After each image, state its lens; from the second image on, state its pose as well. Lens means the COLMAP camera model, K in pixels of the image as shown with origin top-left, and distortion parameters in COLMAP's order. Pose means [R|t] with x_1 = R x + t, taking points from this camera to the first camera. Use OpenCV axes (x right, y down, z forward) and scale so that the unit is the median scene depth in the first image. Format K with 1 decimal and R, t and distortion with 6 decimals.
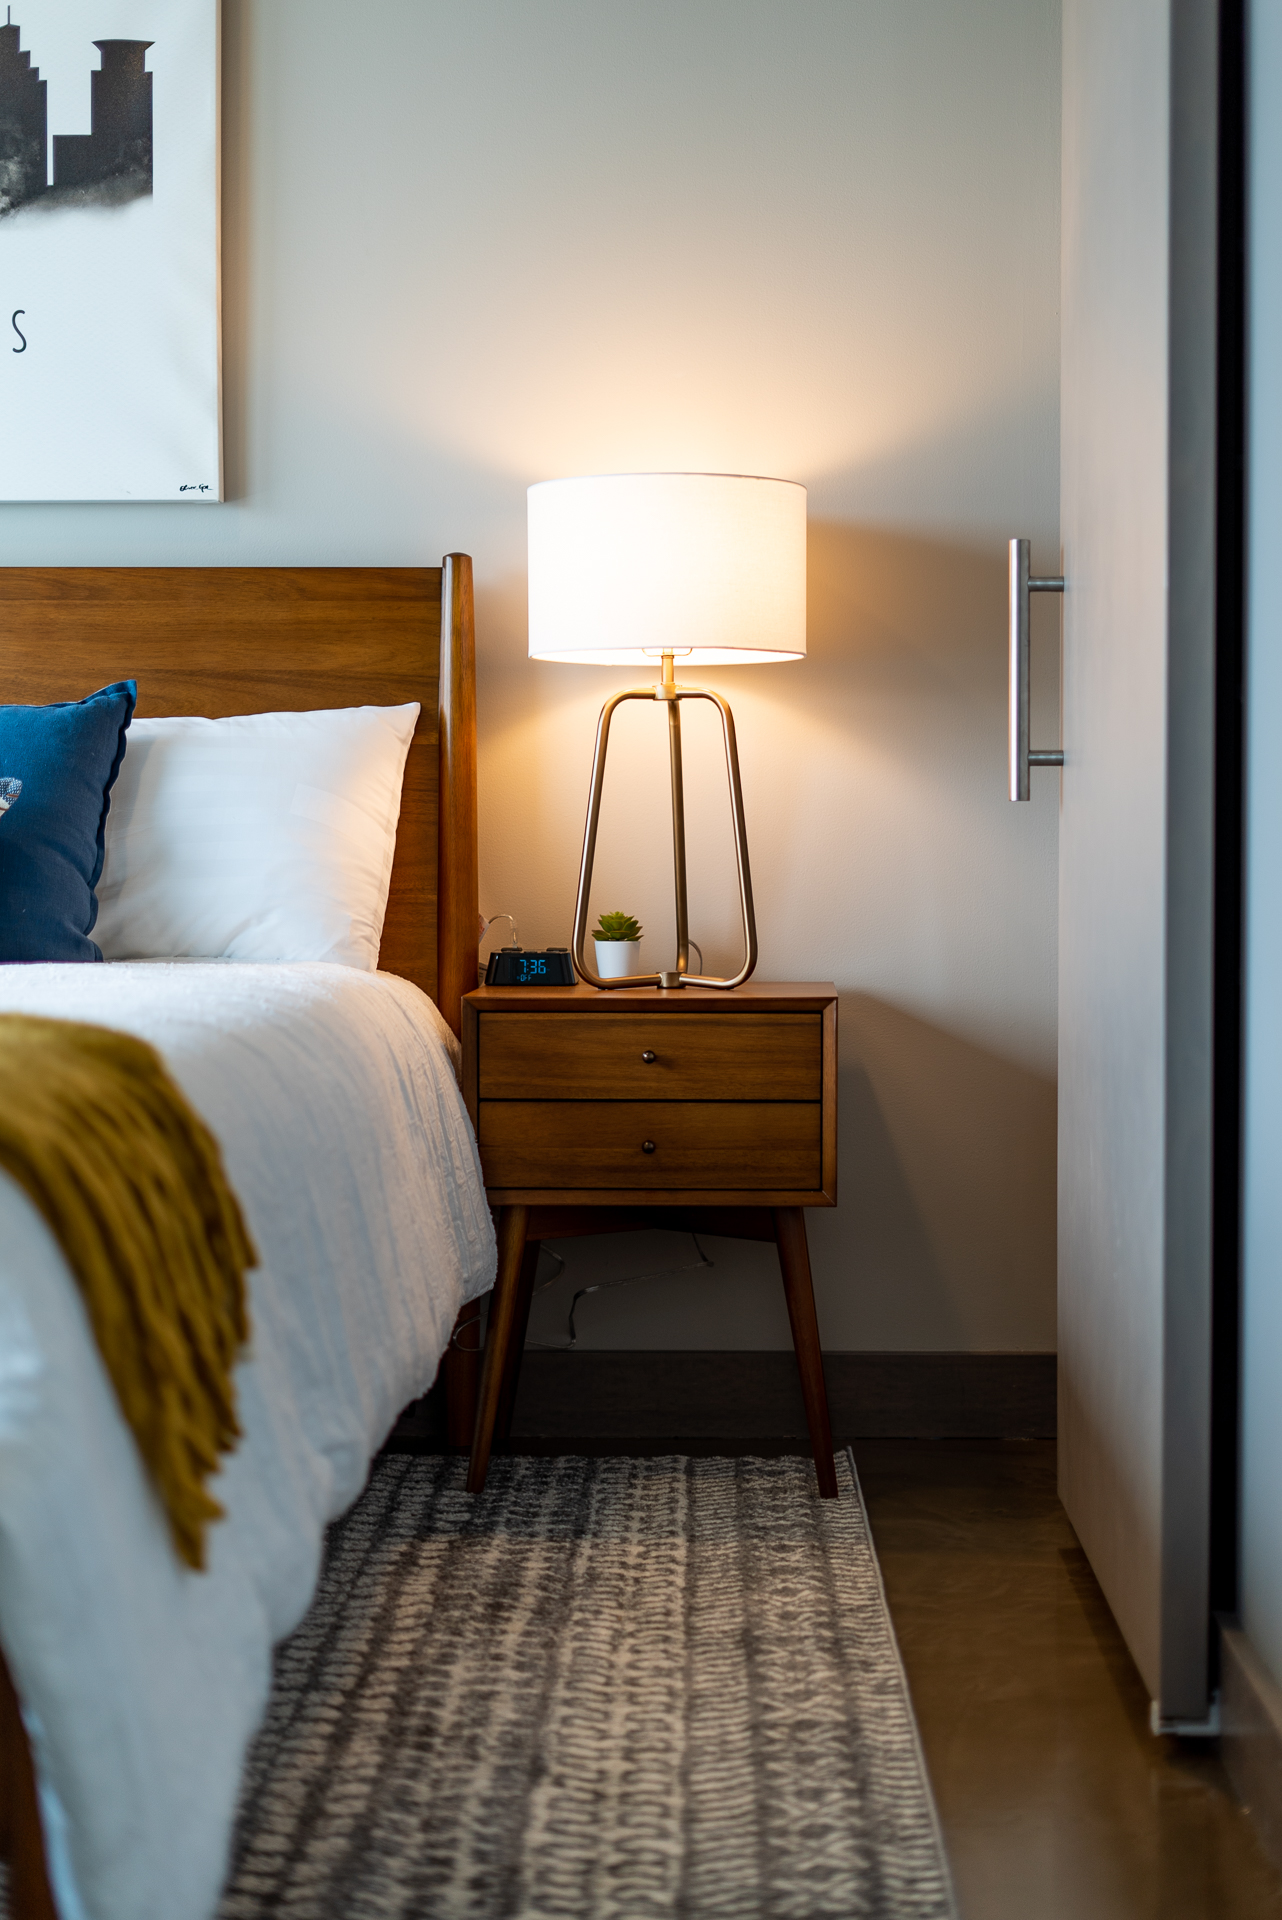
lens RADIAL K [[2904.3, 0, 739.5], [0, 2904.3, 875.1], [0, 0, 1]] dist [-0.008852, 0.000000]
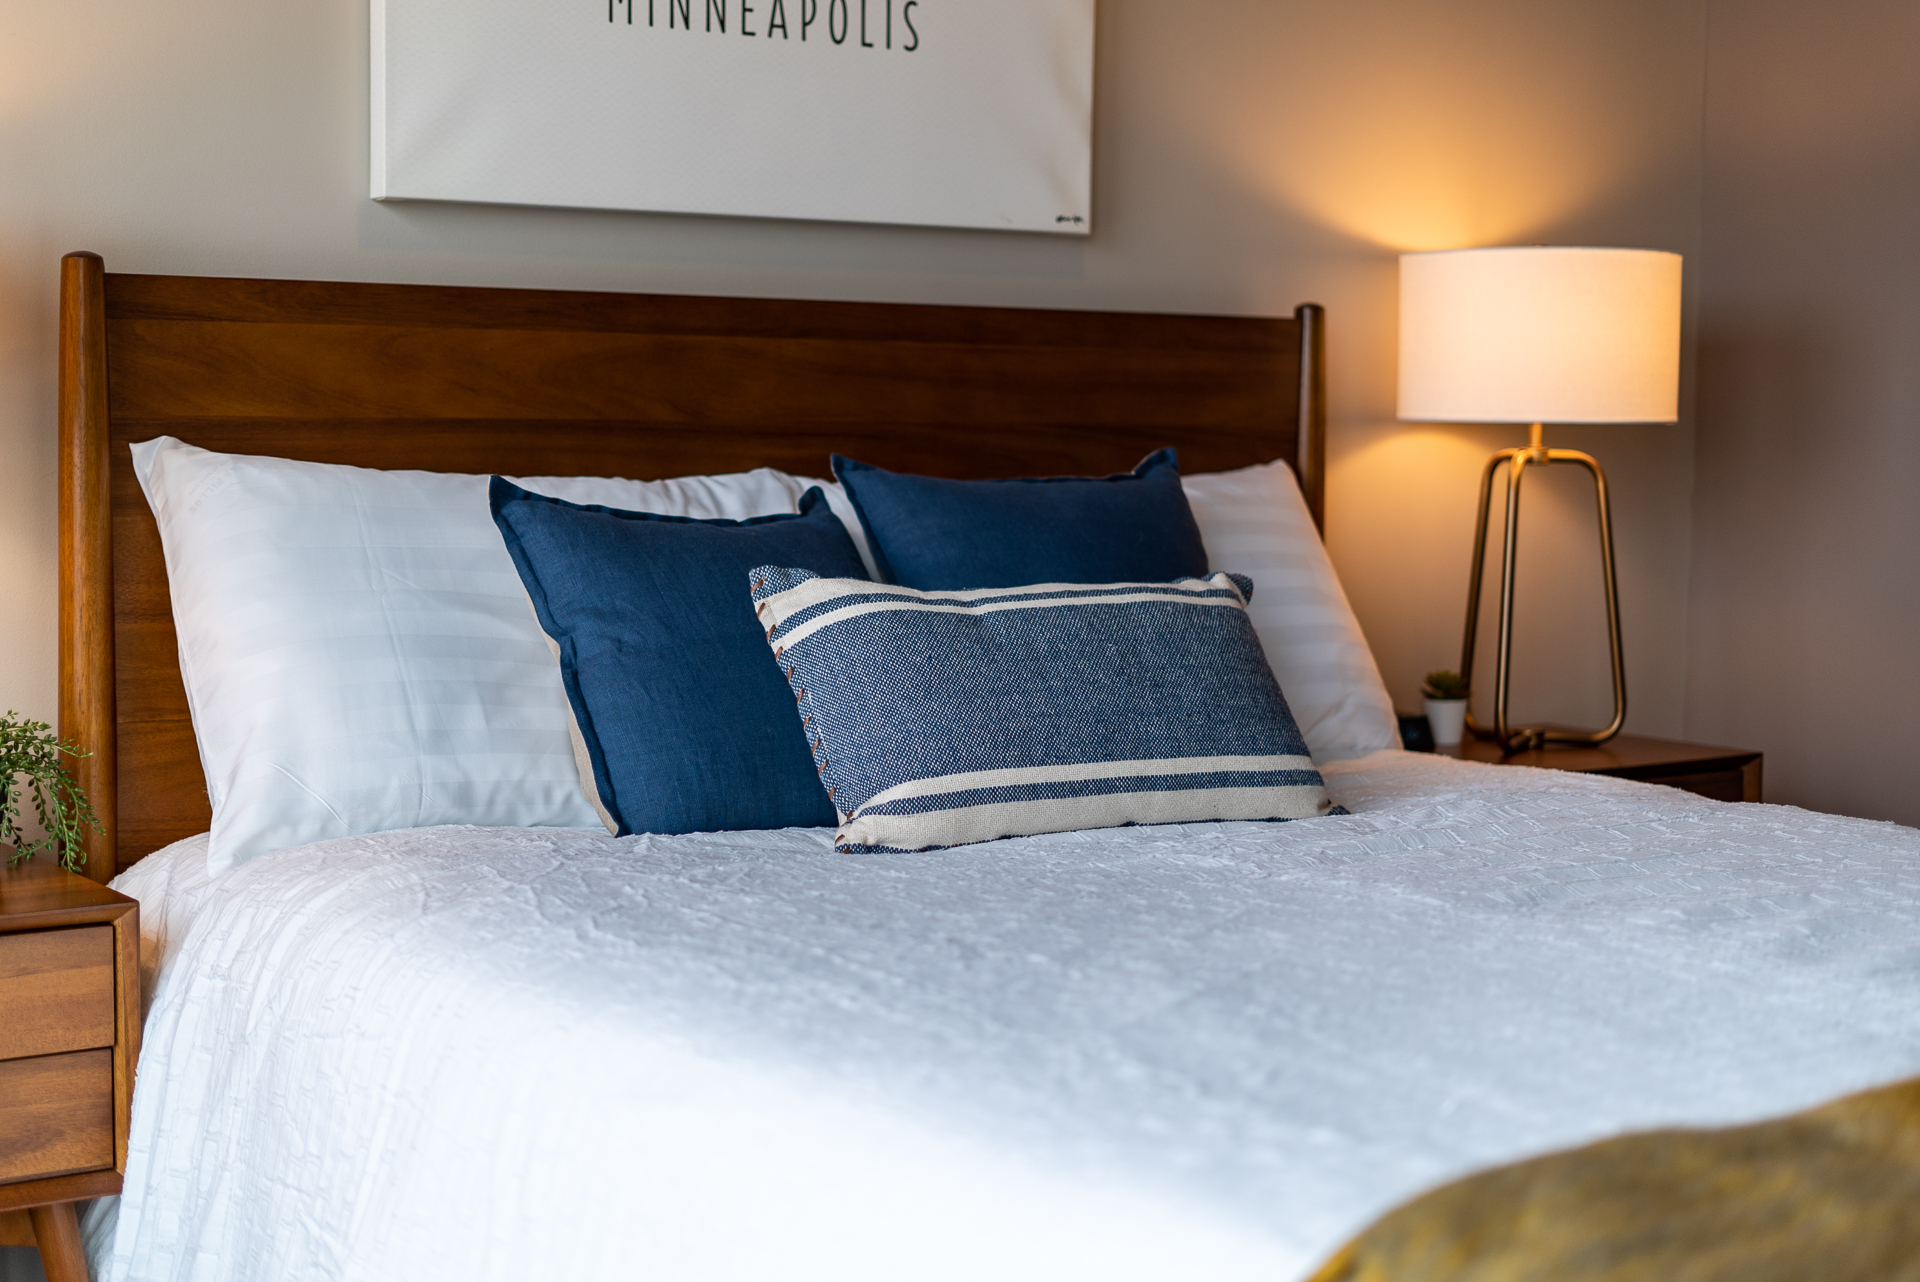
lens RADIAL K [[2904.3, 0, 972.5], [0, 2904.3, 644.7], [0, 0, 1]] dist [-0.008852, 0.000000]
pose [[0.811548, -0.038522, 0.583014, -0.768695], [-0.001137, 0.997718, 0.067506, -0.065246], [-0.584284, -0.055447, 0.809653, 0.295880]]
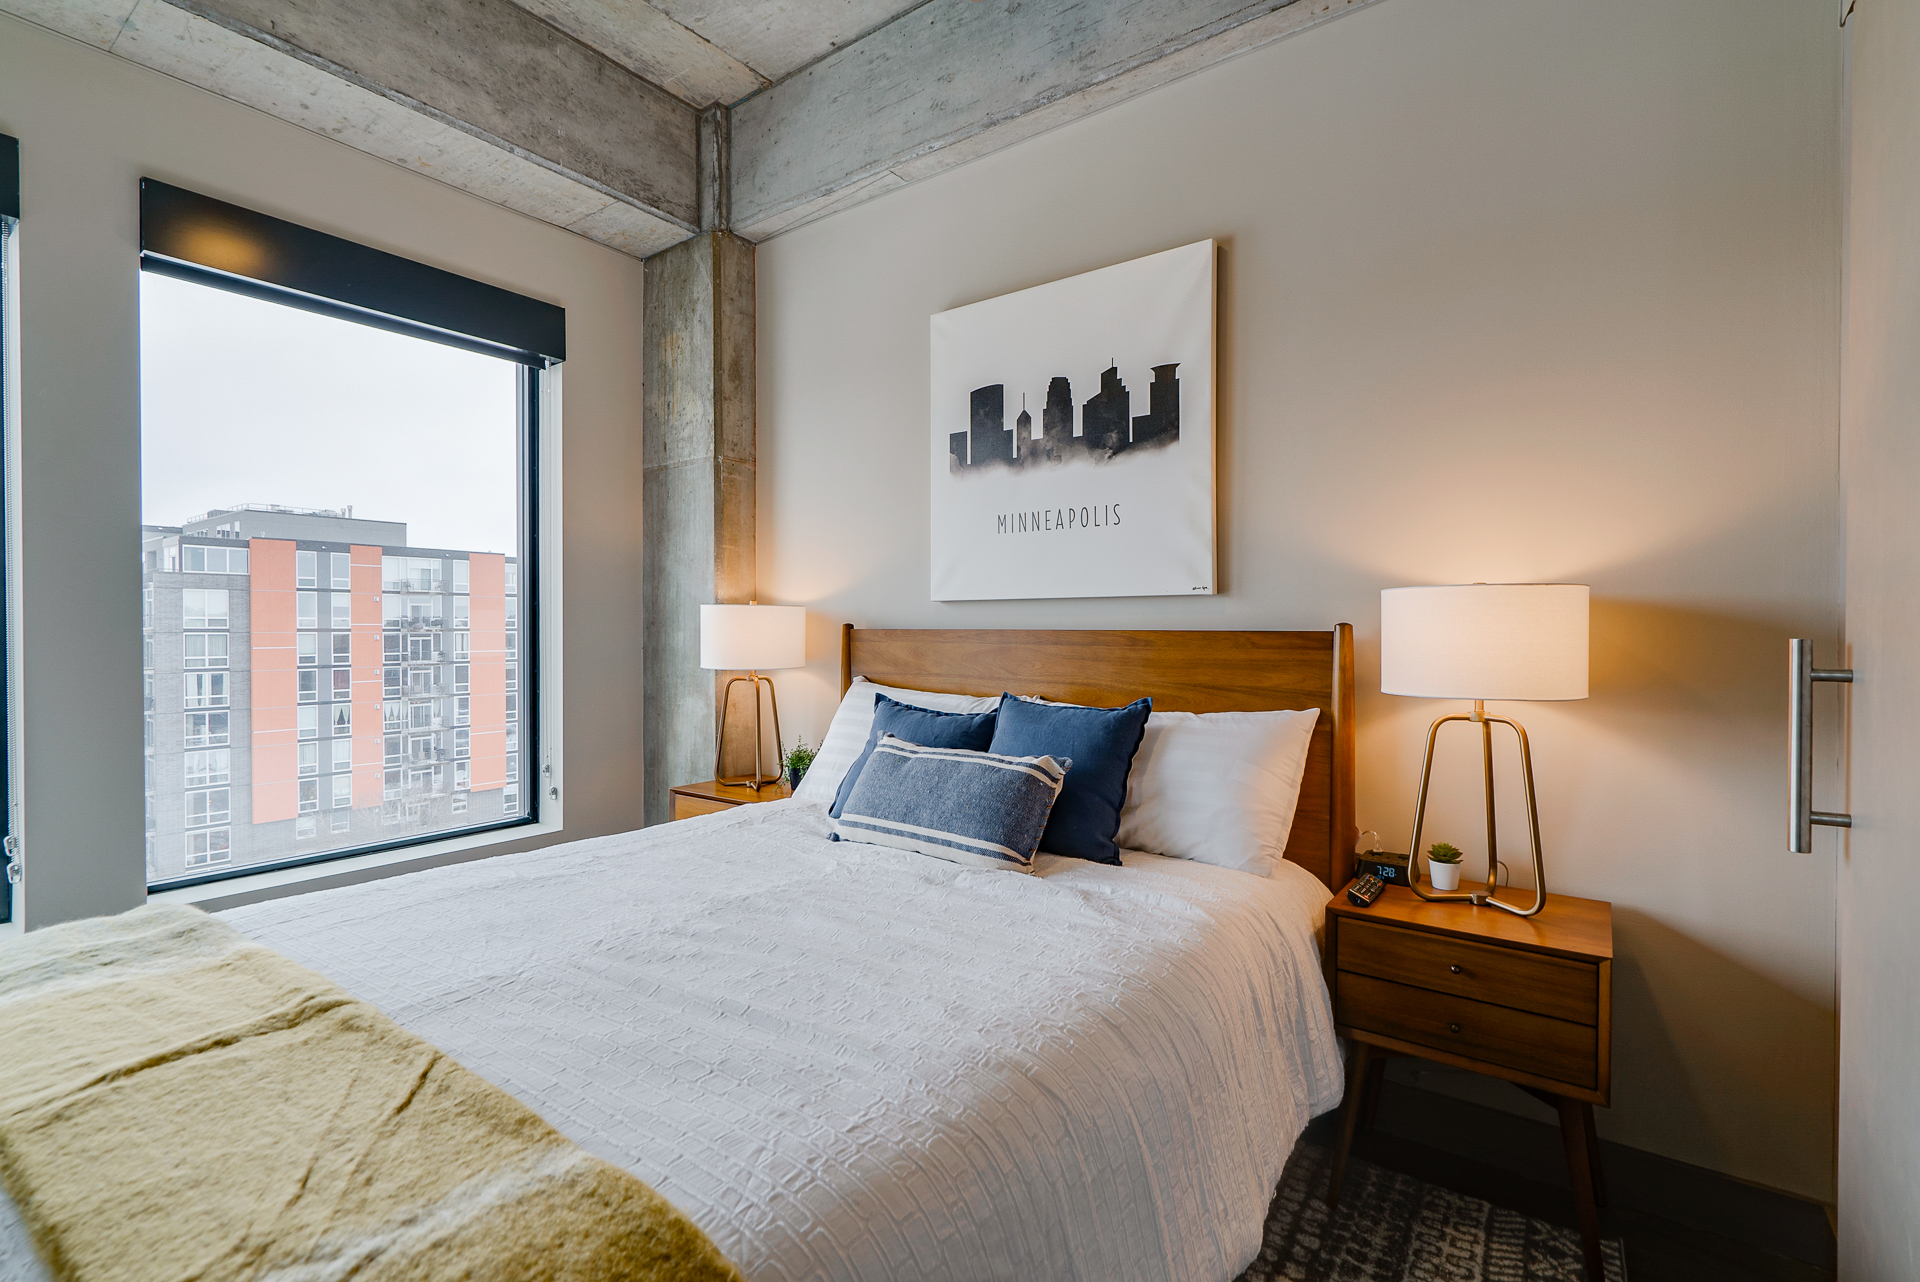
lens RADIAL K [[883.8, 0, 933.7], [0, 883.8, 637.5], [0, 0, 1]] dist [-0.006825, 0.003858]
pose [[0.807492, 0.005853, -0.589850, 0.018198], [-0.012256, 0.999901, -0.006857, -0.097852], [0.589751, 0.012766, 0.807484, 0.433738]]
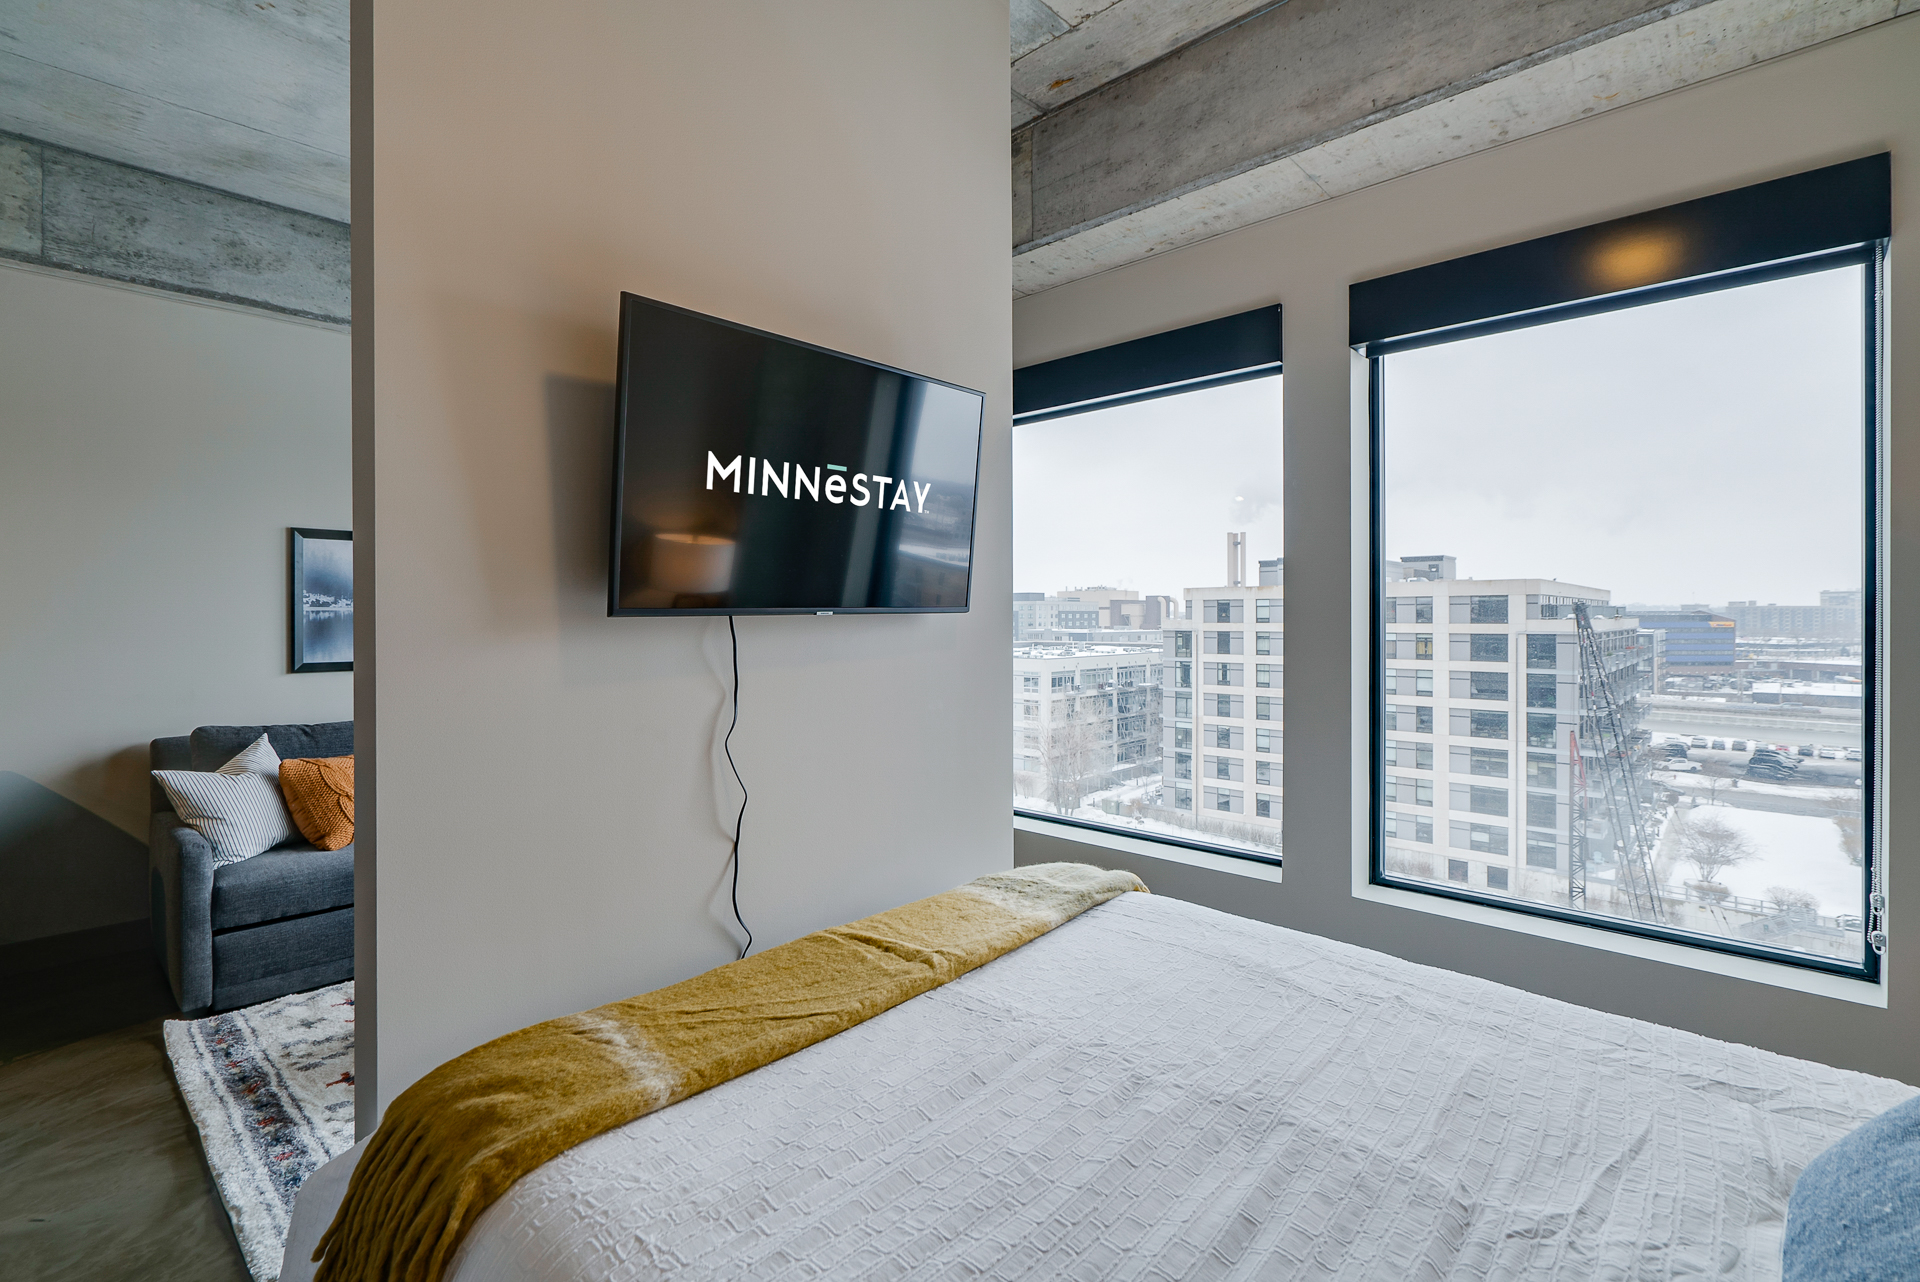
lens RADIAL K [[883.8, 0, 959.5], [0, 883.8, 625.0], [0, 0, 1]] dist [-0.006825, 0.003858]
pose [[-0.674603, 0.007928, -0.738138, 0.007016], [-0.013191, 0.999653, 0.022792, -0.110556], [0.738063, 0.025112, -0.674264, 0.549433]]
